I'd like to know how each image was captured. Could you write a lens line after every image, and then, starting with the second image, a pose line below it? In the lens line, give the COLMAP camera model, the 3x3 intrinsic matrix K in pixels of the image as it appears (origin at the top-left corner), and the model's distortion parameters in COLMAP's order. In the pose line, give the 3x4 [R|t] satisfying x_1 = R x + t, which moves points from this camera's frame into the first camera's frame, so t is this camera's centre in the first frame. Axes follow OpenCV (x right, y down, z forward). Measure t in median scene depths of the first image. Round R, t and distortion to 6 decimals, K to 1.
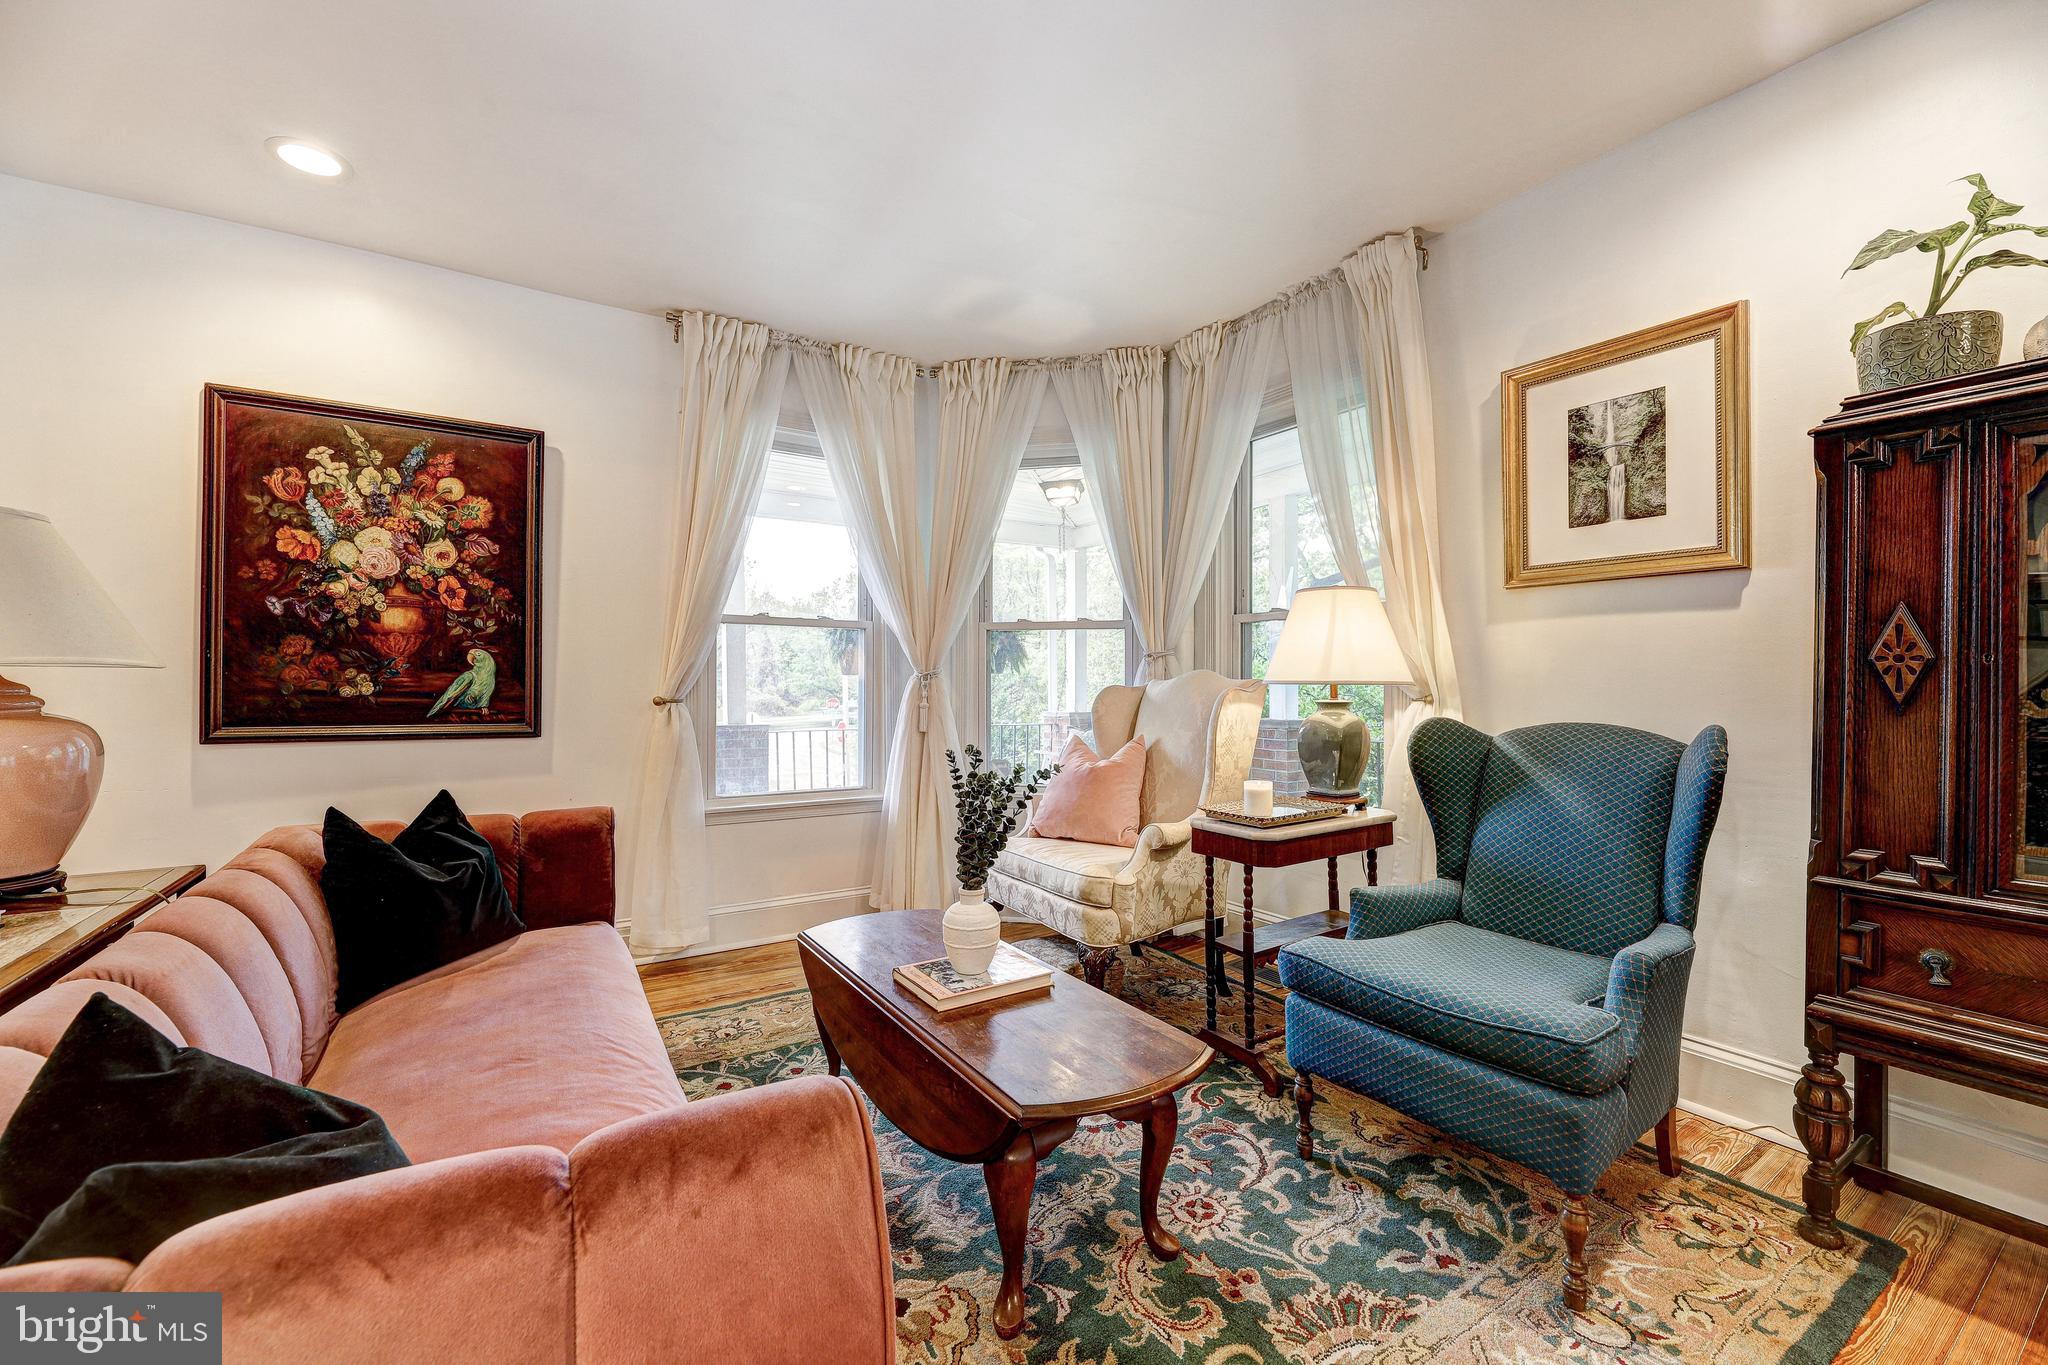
lens RADIAL K [[828.7, 0, 1016.5], [0, 828.7, 686.4], [0, 0, 1]] dist [-0.002049, -0.001449]
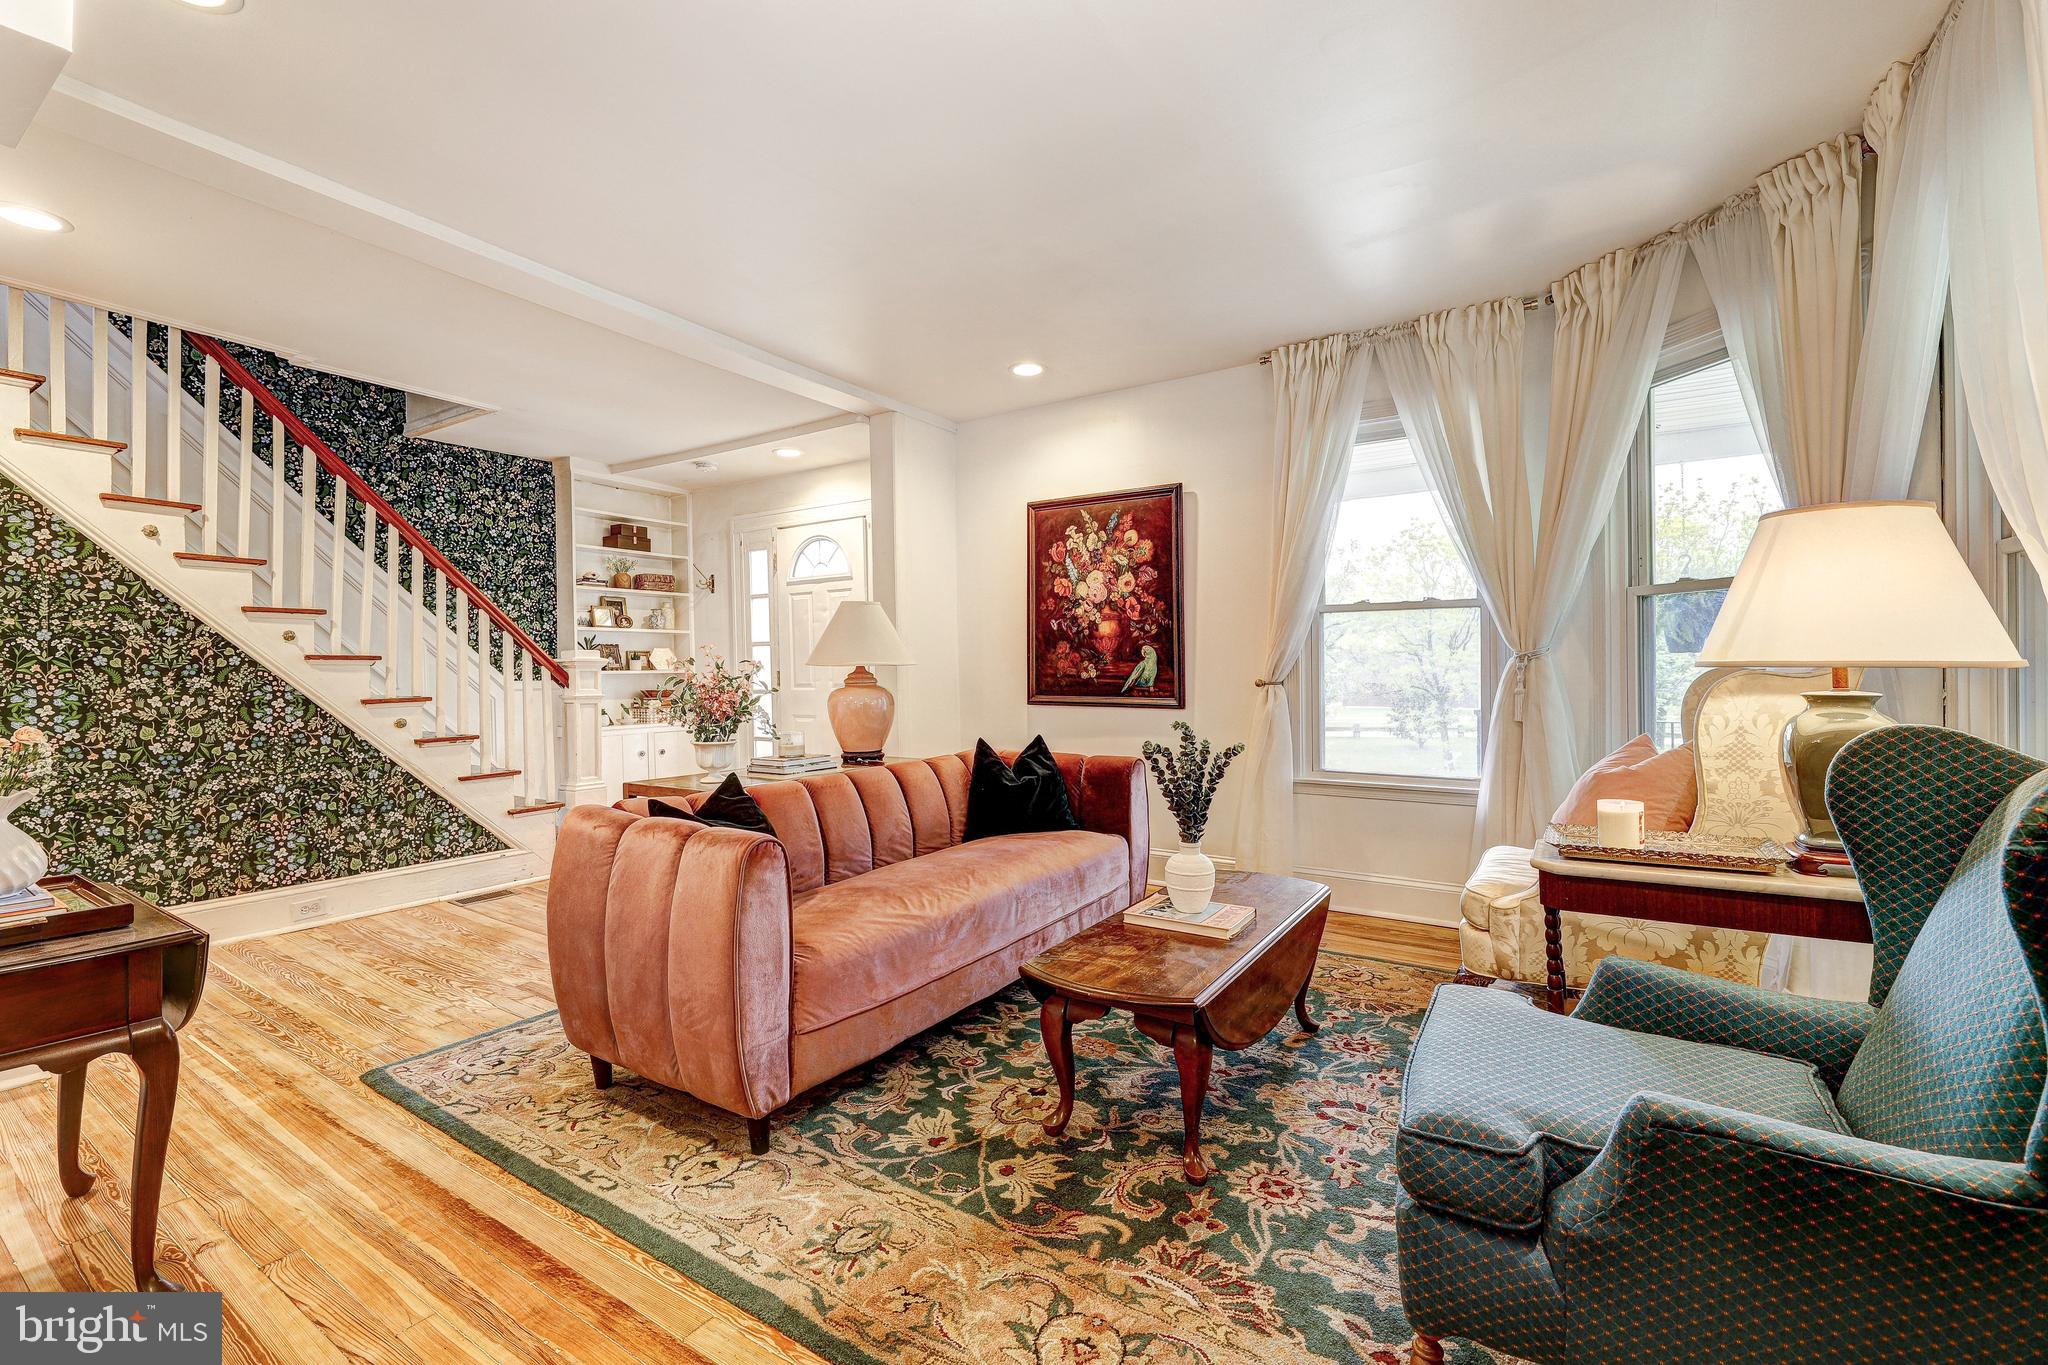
lens RADIAL K [[874.5, 0, 992.7], [0, 874.5, 670.6], [0, 0, 1]] dist [0.001515, -0.002169]
pose [[0.395091, -0.003598, -0.918635, 0.687531], [0.008178, 0.999966, -0.000399, -0.003547], [0.918605, -0.007354, 0.395107, 0.167634]]
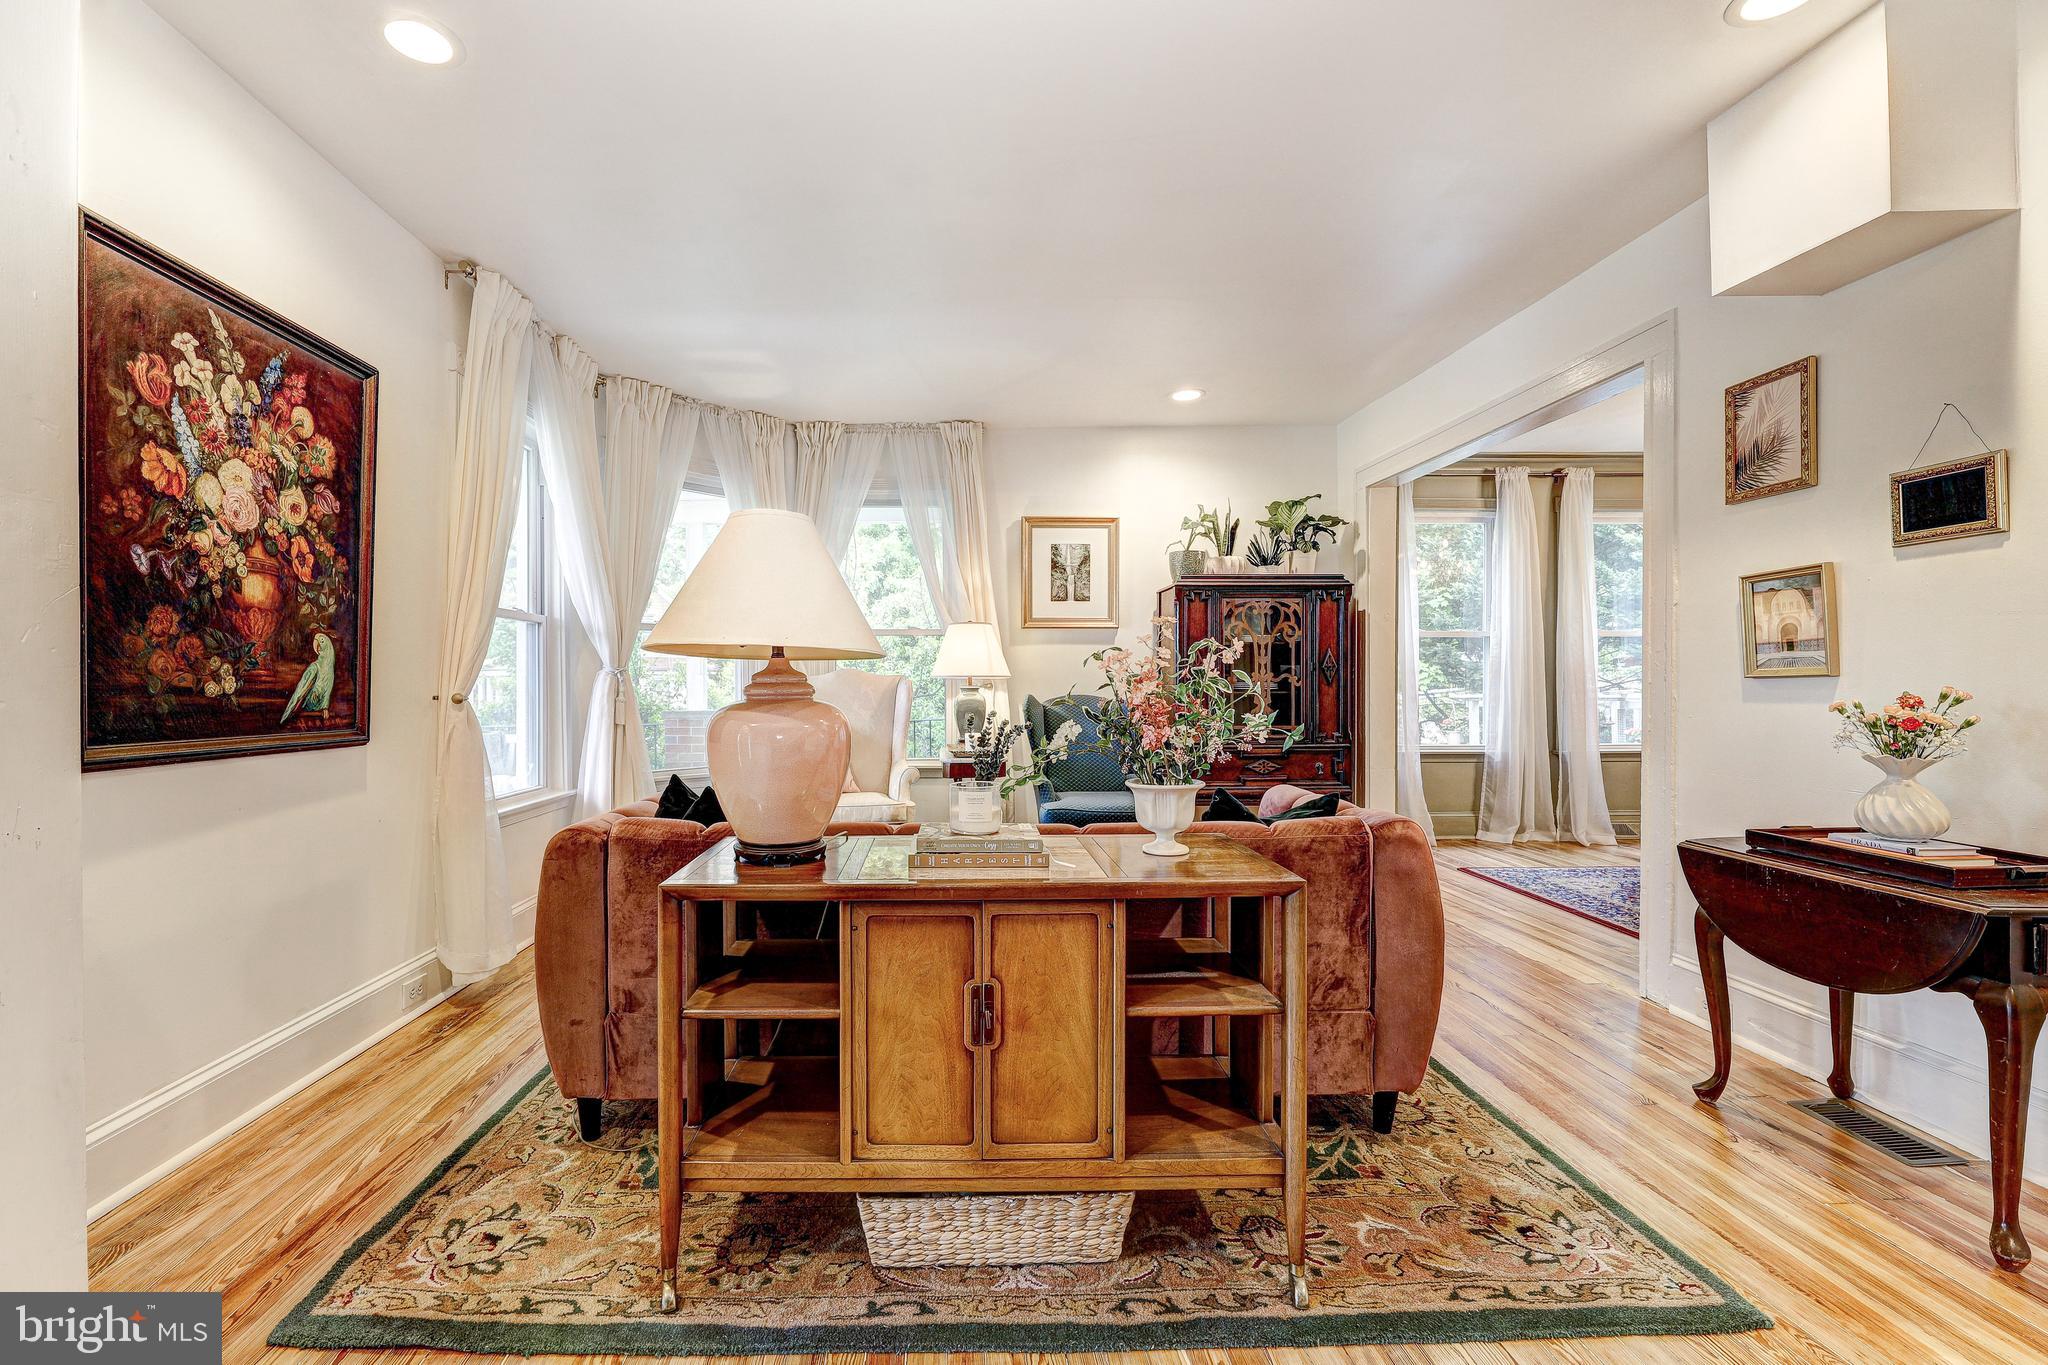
lens RADIAL K [[887.8, 0, 970.2], [0, 887.8, 677.6], [0, 0, 1]] dist [0.017773, -0.001277]
pose [[0.501342, 0.000129, 0.865249, -1.157209], [0.010059, 0.999932, -0.005978, 0.007483], [-0.865191, 0.011701, 0.501306, 0.063973]]
